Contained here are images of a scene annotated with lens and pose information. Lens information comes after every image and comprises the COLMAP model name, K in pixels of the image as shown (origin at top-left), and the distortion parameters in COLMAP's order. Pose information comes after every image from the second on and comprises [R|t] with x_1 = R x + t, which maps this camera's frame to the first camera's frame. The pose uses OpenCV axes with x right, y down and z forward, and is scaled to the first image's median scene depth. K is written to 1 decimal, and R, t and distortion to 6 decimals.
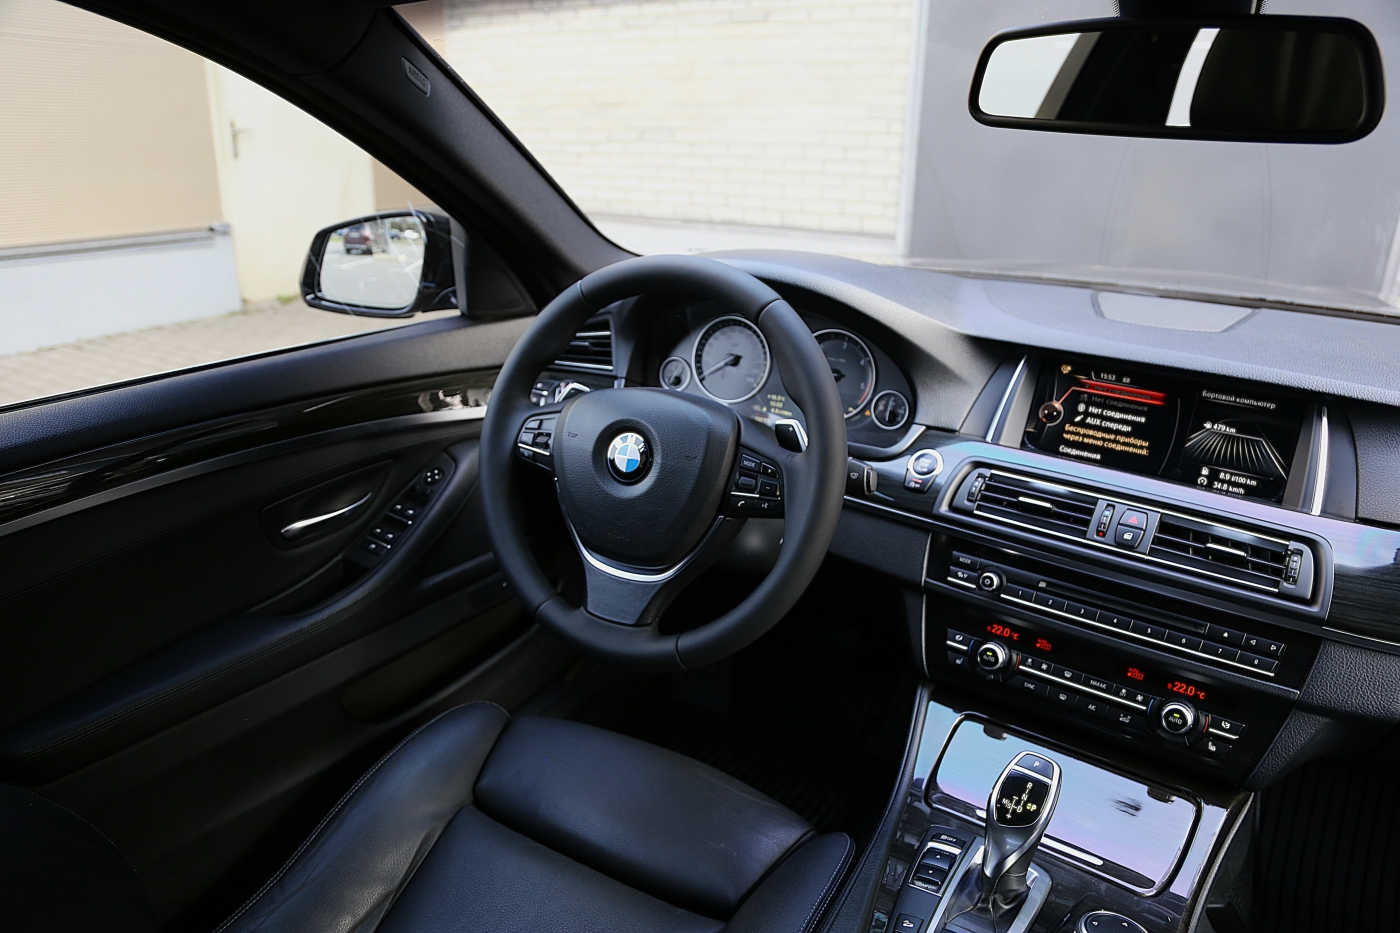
lens RADIAL K [[941.7, 0, 711.9], [0, 941.7, 467.0], [0, 0, 1]] dist [-0.117805, 0.056095]
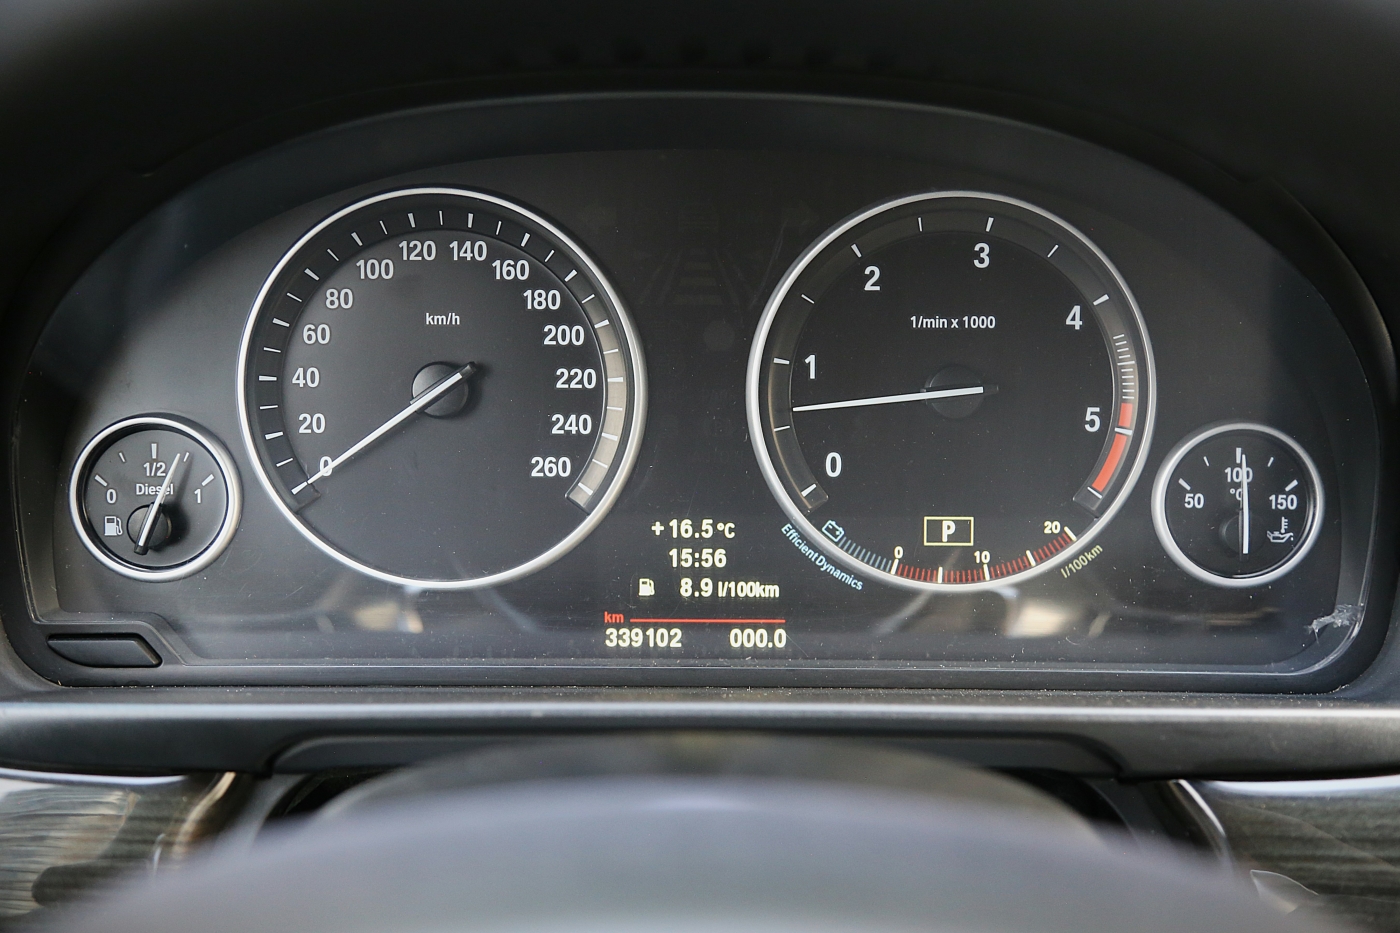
lens RADIAL K [[941.7, 0, 694.7], [0, 941.7, 463.2], [0, 0, 1]] dist [-0.117805, 0.056095]
pose [[0.847262, -0.162270, 0.505783, -0.050317], [0.175535, 0.984234, 0.021724, -0.115617], [-0.501334, 0.070376, 0.862387, 0.998462]]
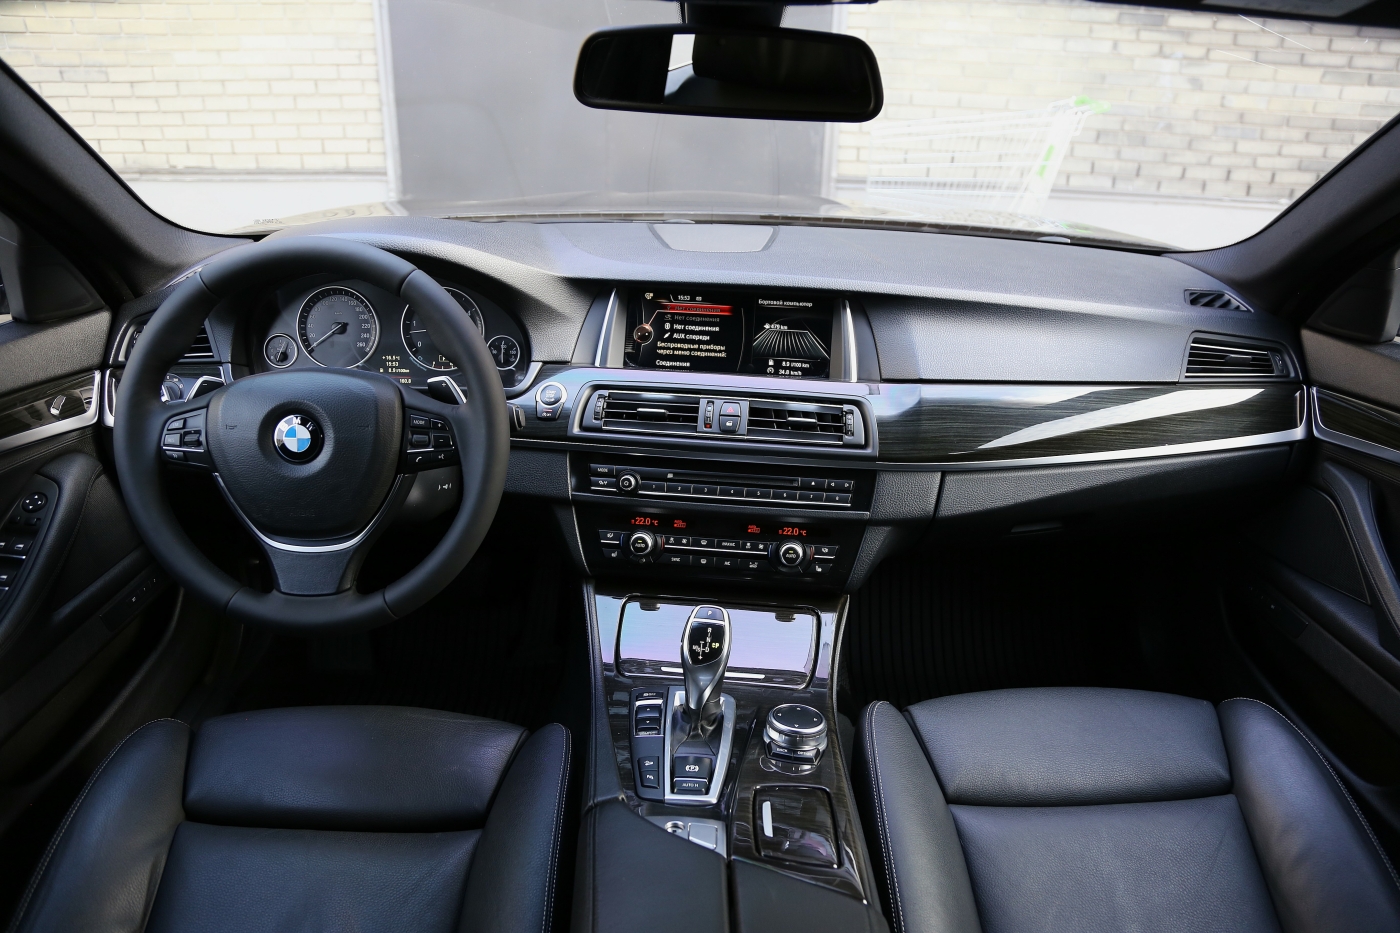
lens RADIAL K [[941.7, 0, 714.3], [0, 941.7, 461.5], [0, 0, 1]] dist [-0.117805, 0.056095]
pose [[0.859335, -0.201849, 0.469895, -0.162609], [0.167554, 0.979224, 0.114217, -0.022120], [-0.483187, -0.019418, 0.875302, -0.103816]]
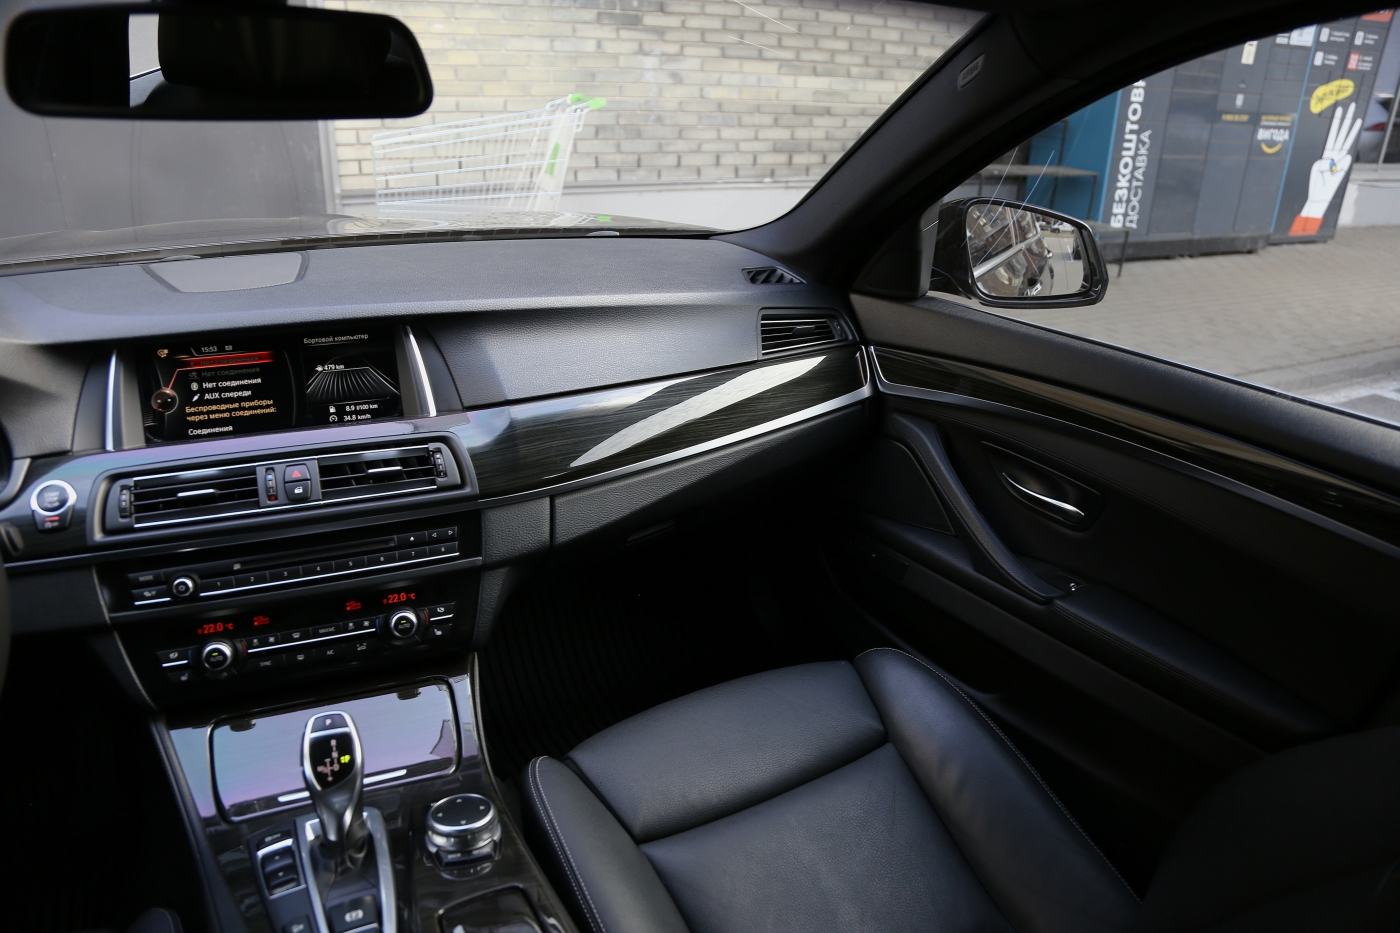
lens RADIAL K [[941.7, 0, 708.0], [0, 941.7, 470.8], [0, 0, 1]] dist [-0.117805, 0.056095]
pose [[0.509852, -0.340933, 0.789820, -0.121848], [0.280185, 0.933865, 0.222244, -0.044336], [-0.813355, 0.107984, 0.571658, 0.012991]]
